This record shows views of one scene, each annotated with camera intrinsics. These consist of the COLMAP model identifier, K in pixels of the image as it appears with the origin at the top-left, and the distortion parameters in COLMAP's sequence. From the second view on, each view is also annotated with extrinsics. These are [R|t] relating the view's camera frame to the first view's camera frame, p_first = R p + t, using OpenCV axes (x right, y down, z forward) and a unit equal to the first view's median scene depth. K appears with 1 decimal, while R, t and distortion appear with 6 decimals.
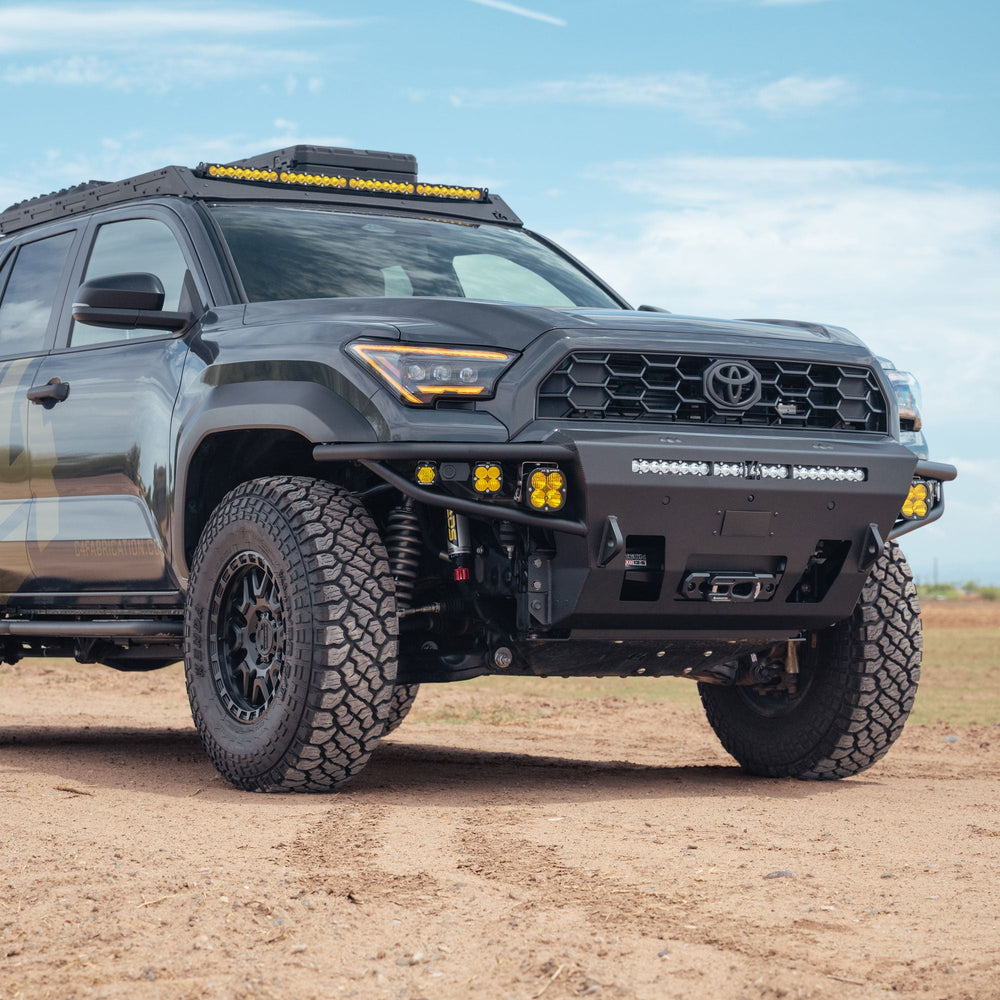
lens RADIAL K [[2971.9, 0, 410.3], [0, 2971.9, 508.0], [0, 0, 1]] dist [-0.005161, 0.000000]
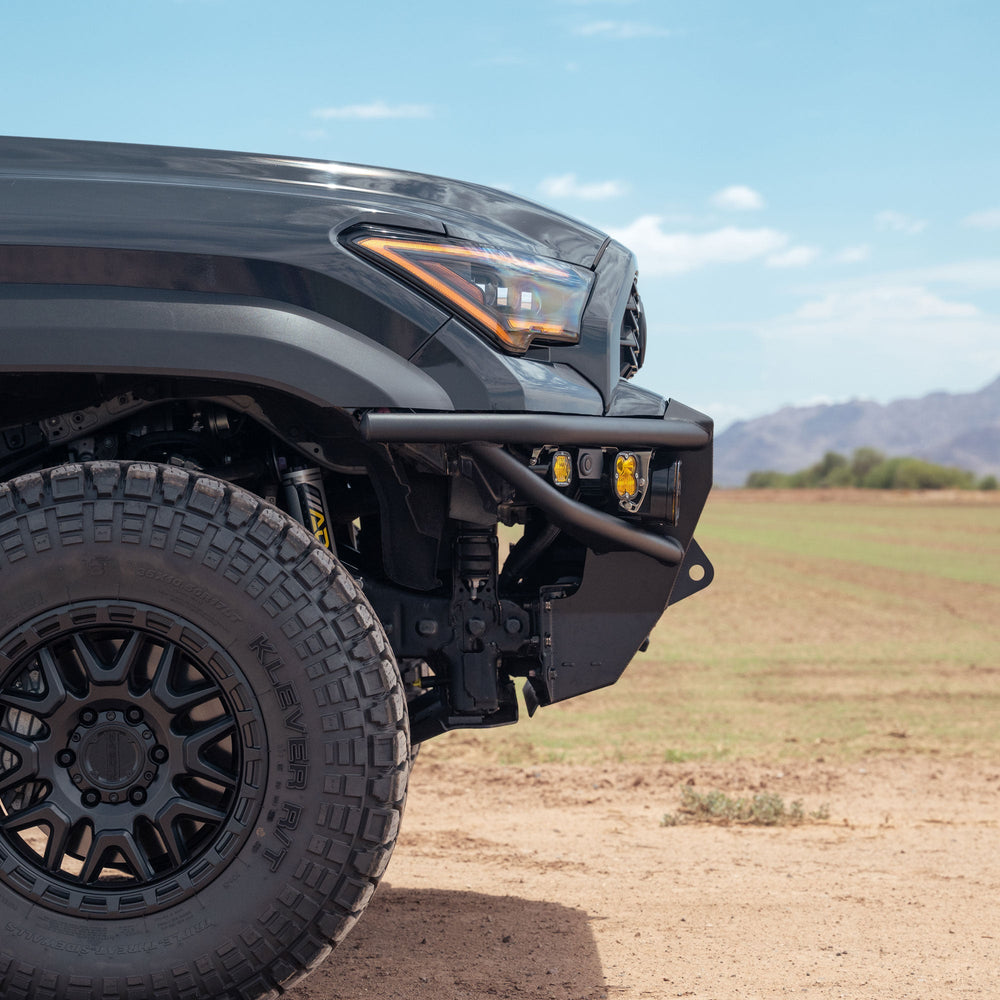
lens RADIAL K [[2971.9, 0, 504.3], [0, 2971.9, 501.0], [0, 0, 1]] dist [-0.005161, 0.000000]
pose [[0.491259, -0.009987, 0.870956, -0.501968], [-0.017397, 0.999622, 0.021275, -0.016613], [-0.870840, -0.025603, 0.490899, 0.691040]]
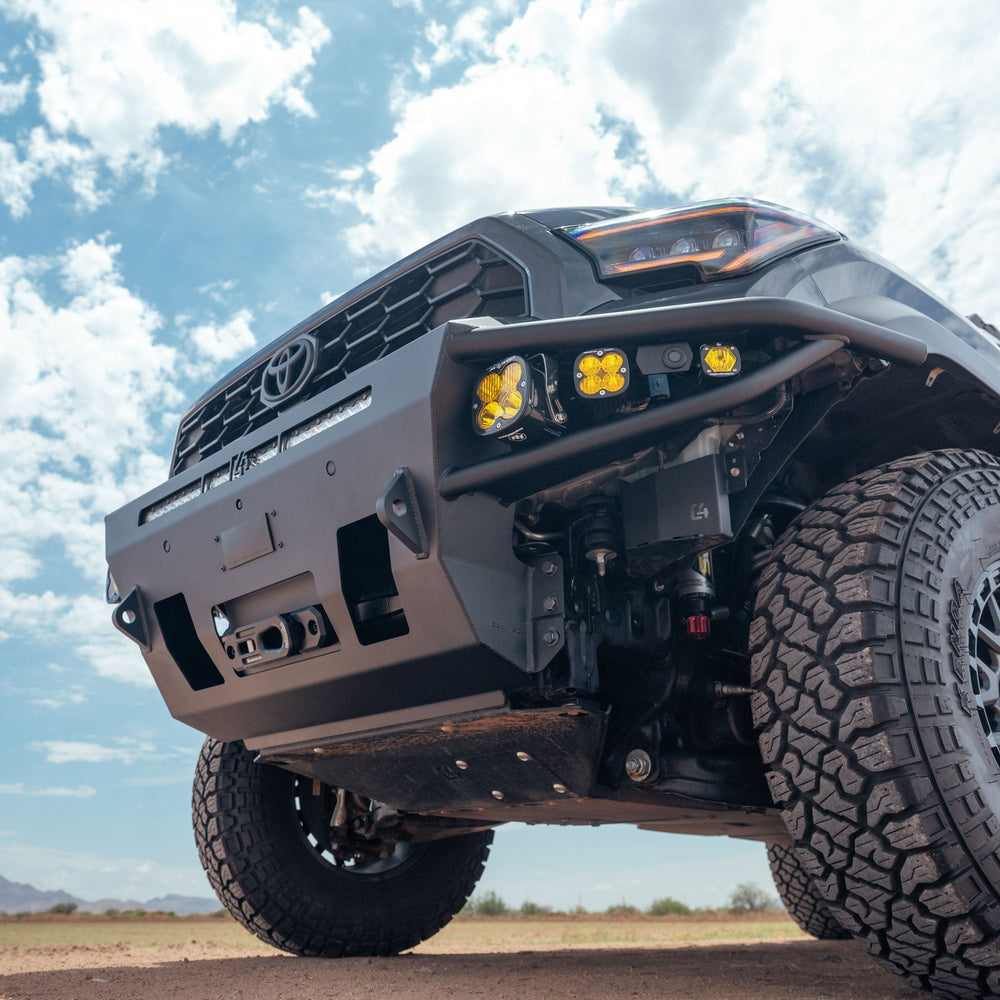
lens RADIAL K [[1003.7, 0, 452.5], [0, 1003.7, 497.5], [0, 0, 1]] dist [-0.001564, 0.000000]
pose [[0.229897, -0.369404, -0.900382, 0.331011], [0.029591, 0.927388, -0.372929, 0.082102], [0.972765, 0.059092, 0.224134, 0.985811]]
